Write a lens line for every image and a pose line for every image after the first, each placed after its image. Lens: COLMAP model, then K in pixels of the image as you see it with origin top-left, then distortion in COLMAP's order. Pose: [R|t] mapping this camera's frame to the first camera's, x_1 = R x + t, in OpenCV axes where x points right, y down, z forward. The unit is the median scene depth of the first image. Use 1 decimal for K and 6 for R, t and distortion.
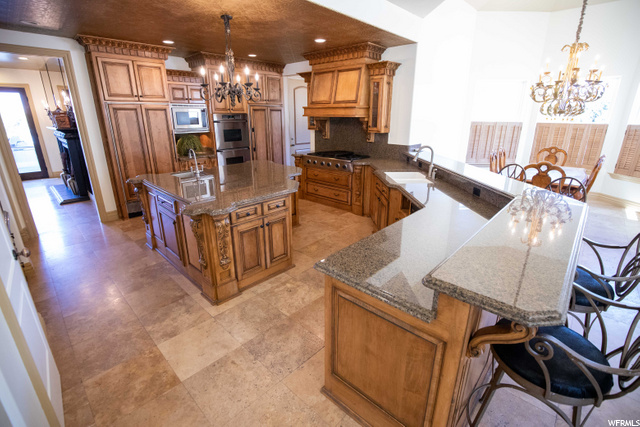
lens RADIAL K [[292.1, 0, 320.2], [0, 292.1, 207.5], [0, 0, 1]] dist [-0.024237, 0.000678]
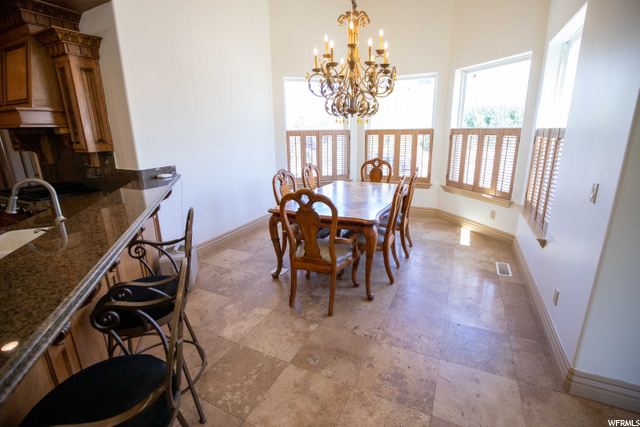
lens RADIAL K [[292.1, 0, 320.2], [0, 292.1, 207.5], [0, 0, 1]] dist [-0.024237, 0.000678]
pose [[0.956192, -0.091337, 0.278126, 0.509958], [0.105926, 0.993653, -0.037854, -0.074156], [-0.272904, 0.065657, 0.959798, 0.327967]]
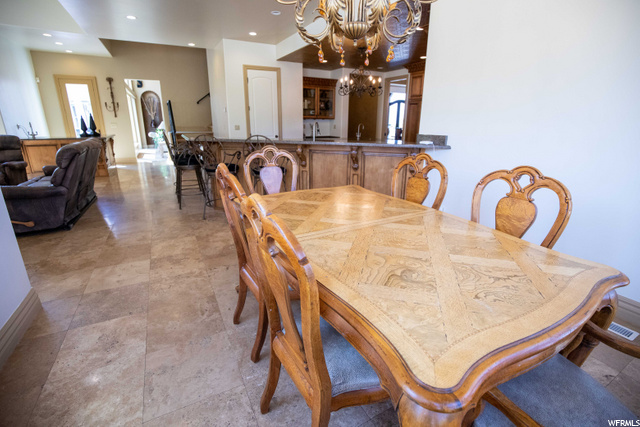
lens RADIAL K [[292.1, 0, 320.2], [0, 292.1, 207.5], [0, 0, 1]] dist [-0.024237, 0.000678]
pose [[-0.315945, 0.267869, -0.910178, 1.111765], [-0.301281, 0.881340, 0.363964, -0.249209], [0.899671, 0.389213, -0.197752, 1.024538]]
